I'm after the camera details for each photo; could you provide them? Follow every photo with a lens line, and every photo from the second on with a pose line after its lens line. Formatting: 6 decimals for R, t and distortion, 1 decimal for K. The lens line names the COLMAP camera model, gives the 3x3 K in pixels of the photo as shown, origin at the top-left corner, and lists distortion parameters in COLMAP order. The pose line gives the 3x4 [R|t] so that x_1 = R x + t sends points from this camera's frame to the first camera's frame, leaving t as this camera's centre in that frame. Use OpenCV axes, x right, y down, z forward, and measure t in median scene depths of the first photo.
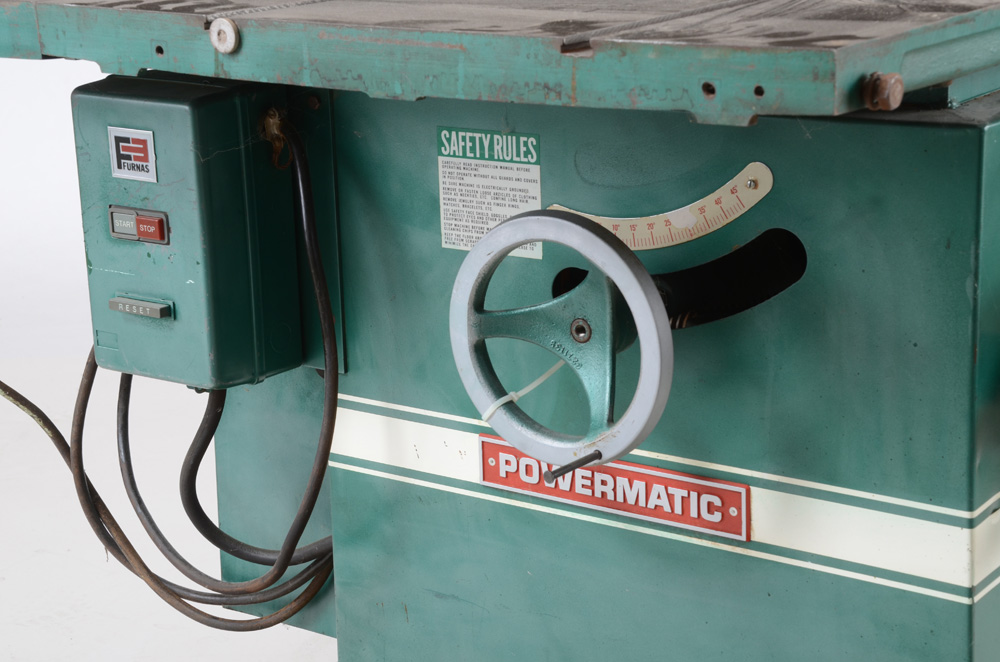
lens RADIAL K [[2143.1, 0, 499.5], [0, 2143.1, 331.2], [0, 0, 1]] dist [0.504269, 0.000000]
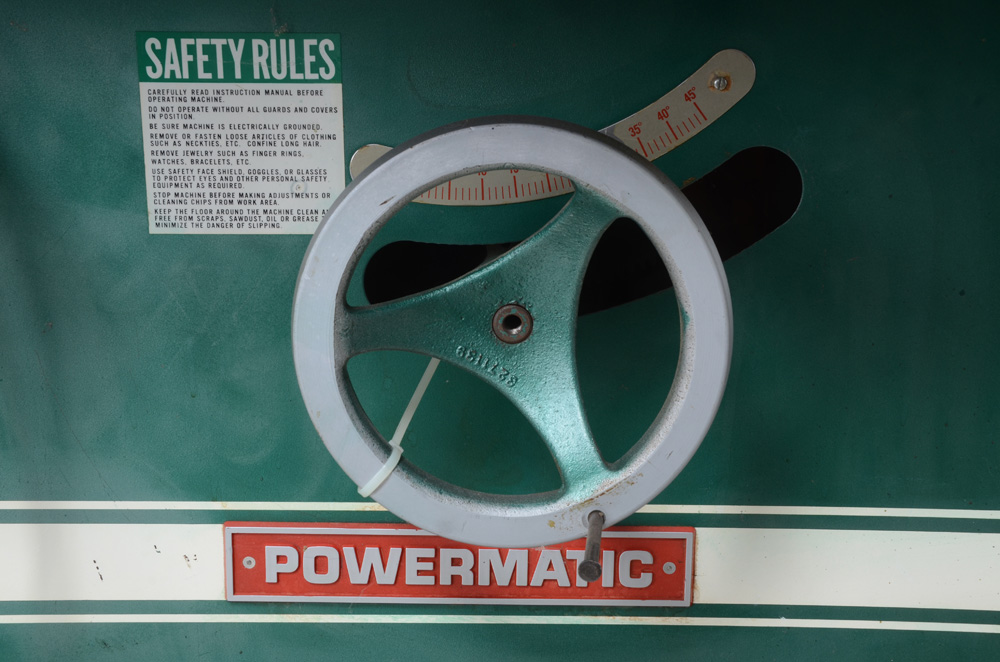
lens RADIAL K [[1367.9, 0, 500.0], [0, 1367.9, 334.1], [0, 0, 1]] dist [0.124504, 0.000000]
pose [[0.822156, -0.090768, 0.561979, -0.170429], [0.117585, 0.992995, -0.011639, 0.006321], [-0.556986, 0.075649, 0.827069, 0.616766]]
